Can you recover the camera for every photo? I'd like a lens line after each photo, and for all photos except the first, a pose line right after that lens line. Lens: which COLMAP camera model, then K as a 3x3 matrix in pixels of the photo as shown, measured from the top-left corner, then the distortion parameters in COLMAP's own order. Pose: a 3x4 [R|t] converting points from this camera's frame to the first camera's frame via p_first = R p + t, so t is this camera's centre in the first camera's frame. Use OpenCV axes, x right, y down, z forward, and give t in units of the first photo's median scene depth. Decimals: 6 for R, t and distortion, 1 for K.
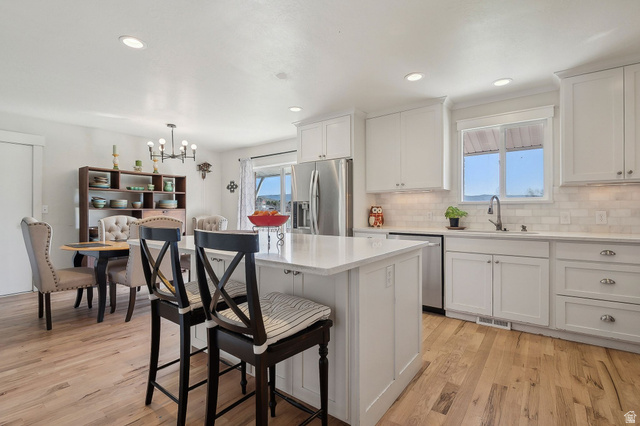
lens RADIAL K [[303.9, 0, 317.3], [0, 303.9, 212.2], [0, 0, 1]] dist [0.033928, -0.028594]
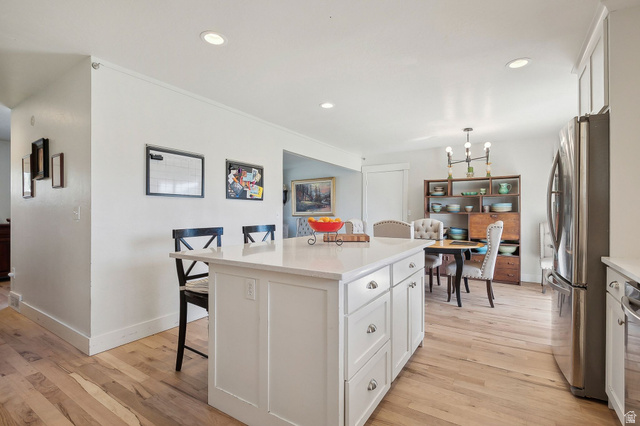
lens RADIAL K [[303.9, 0, 317.3], [0, 303.9, 212.2], [0, 0, 1]] dist [0.033928, -0.028594]
pose [[0.077845, -0.000611, -0.996965, 0.447771], [-0.005012, 0.999987, -0.001004, -0.008793], [0.996953, 0.005075, 0.077841, 0.408352]]
